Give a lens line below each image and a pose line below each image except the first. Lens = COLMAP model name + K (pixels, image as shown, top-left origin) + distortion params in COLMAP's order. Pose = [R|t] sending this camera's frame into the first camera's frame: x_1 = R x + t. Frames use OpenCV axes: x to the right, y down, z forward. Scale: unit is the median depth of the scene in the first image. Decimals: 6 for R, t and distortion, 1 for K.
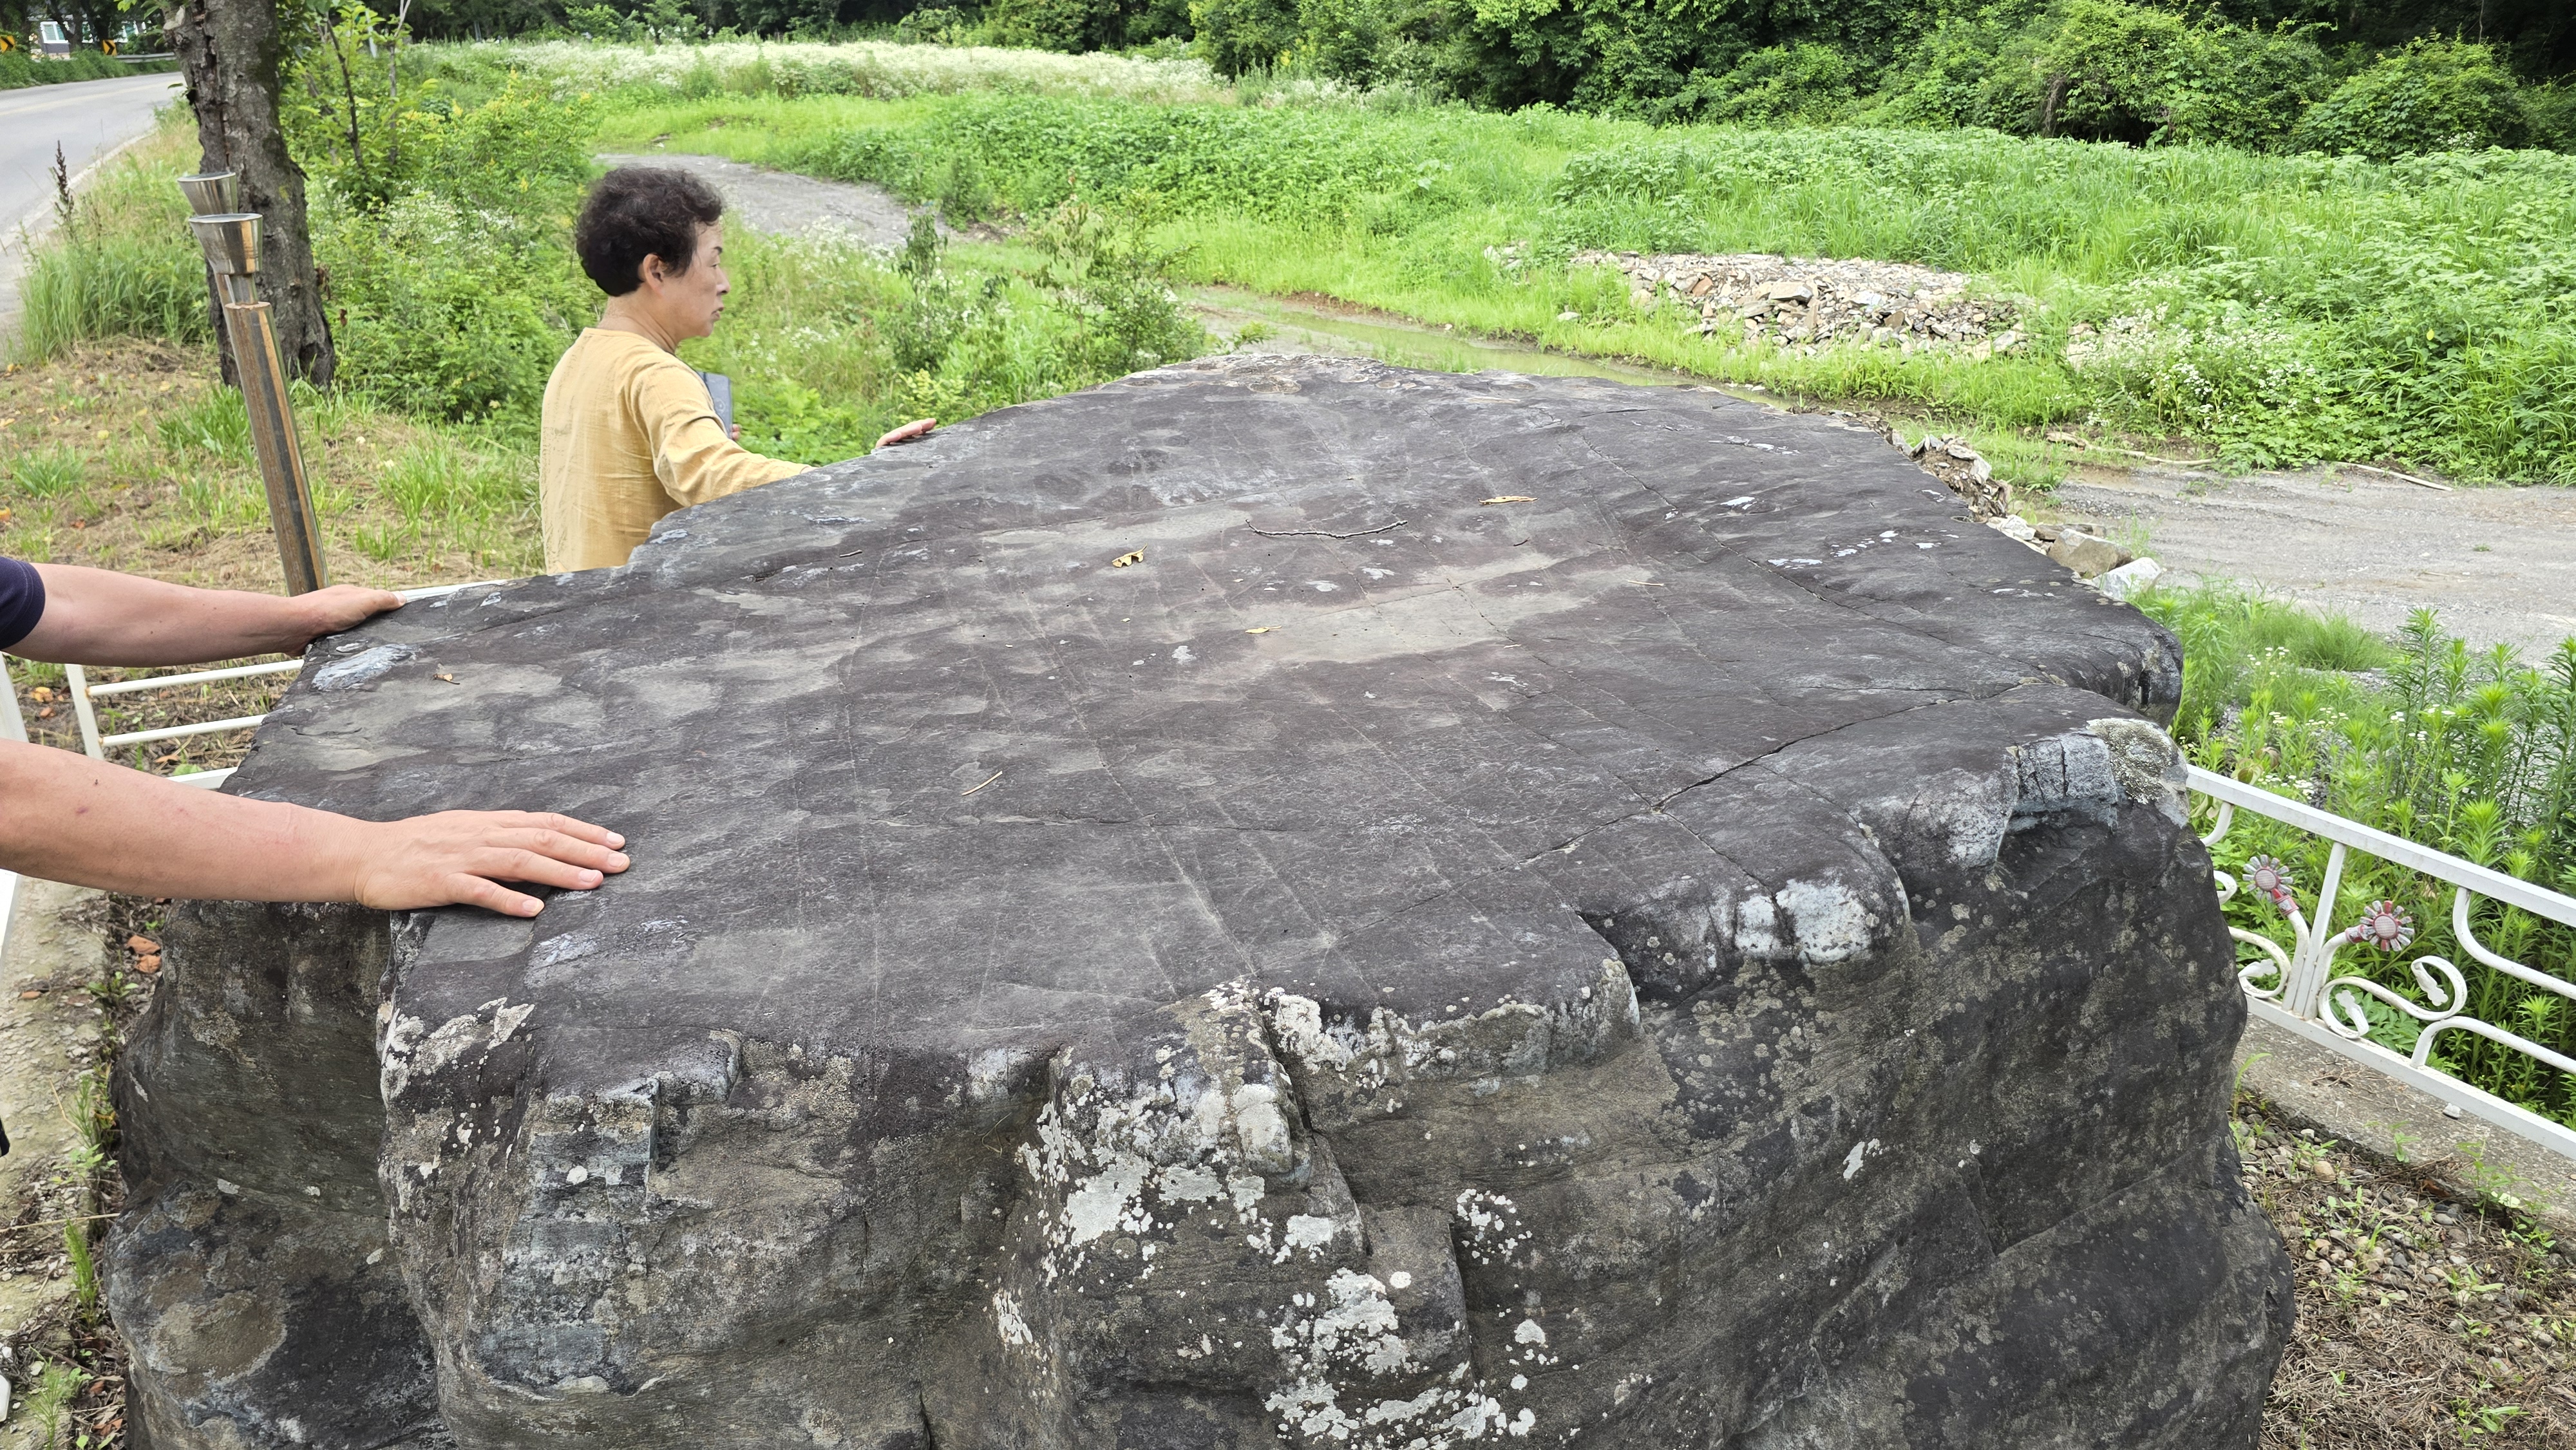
lens RADIAL K [[1729.6, 0, 1302.0], [0, 1729.6, 739.6], [0, 0, 1]] dist [0.070169, -0.073158]
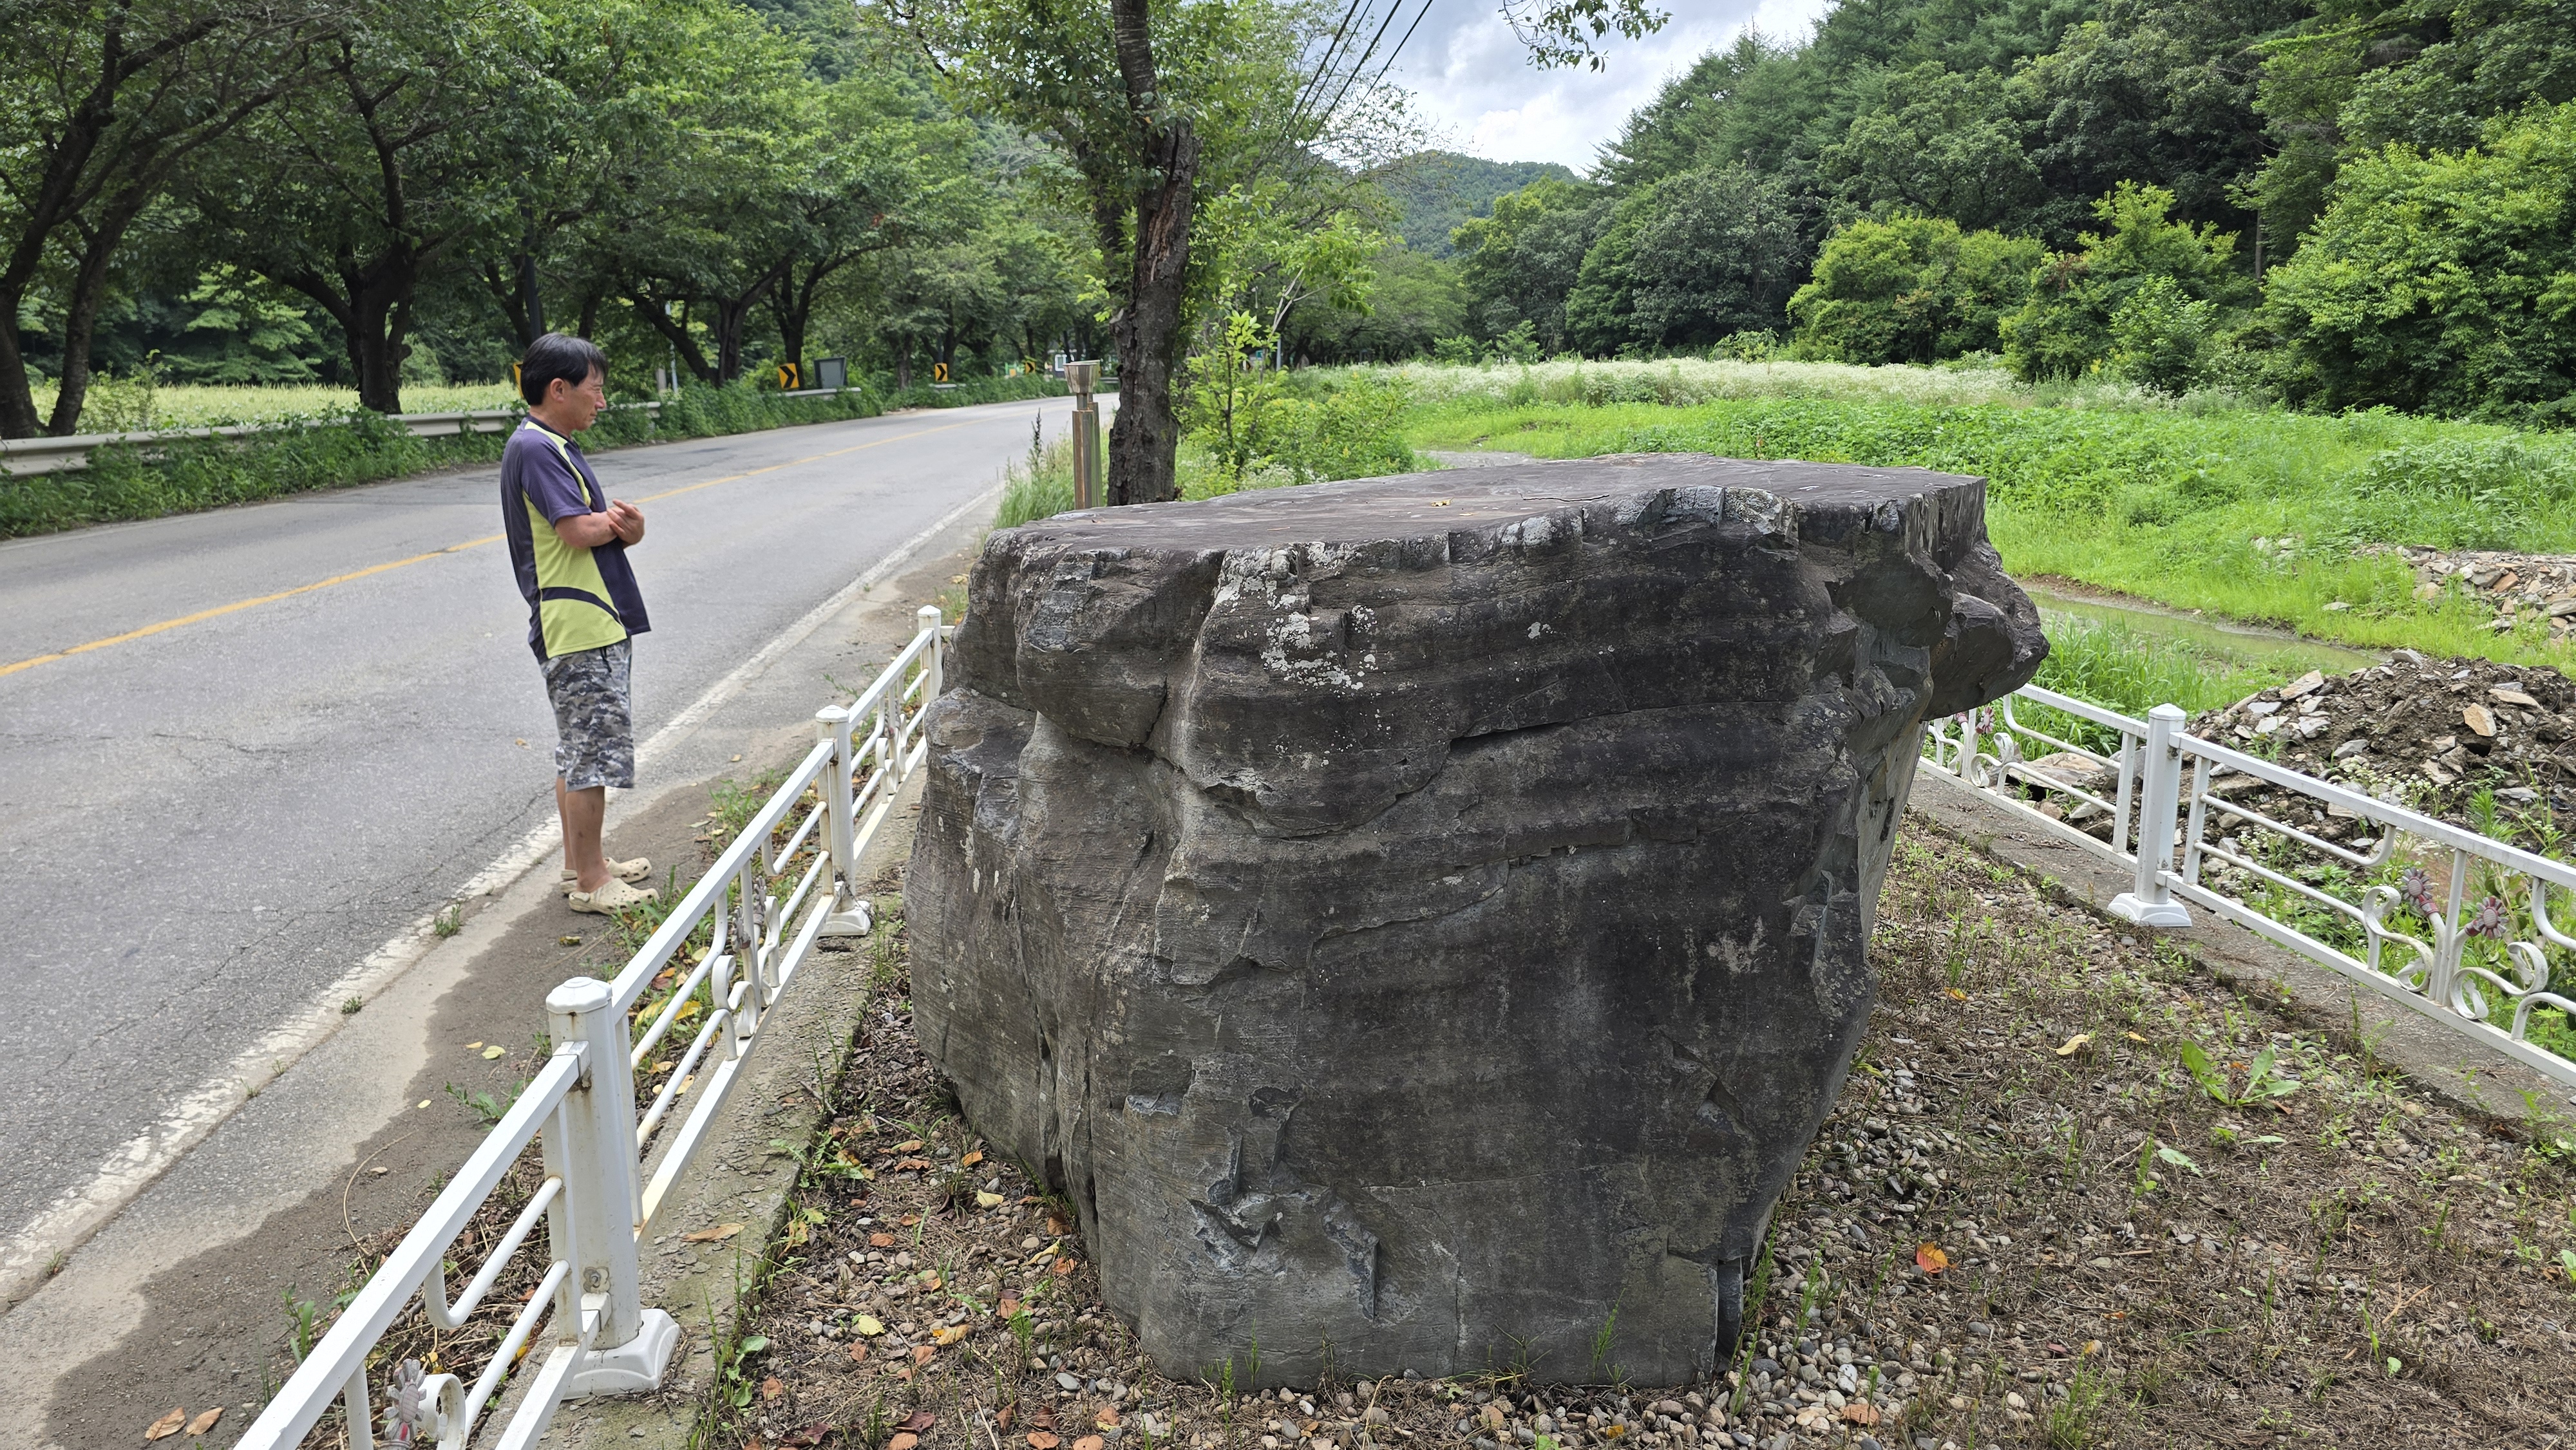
lens RADIAL K [[1729.6, 0, 1302.0], [0, 1729.6, 739.6], [0, 0, 1]] dist [0.070169, -0.073158]
pose [[0.900632, 0.085235, -0.426141, 0.063218], [-0.155901, 0.978677, -0.133740, 0.045274], [0.405655, 0.186887, 0.894716, -0.072269]]
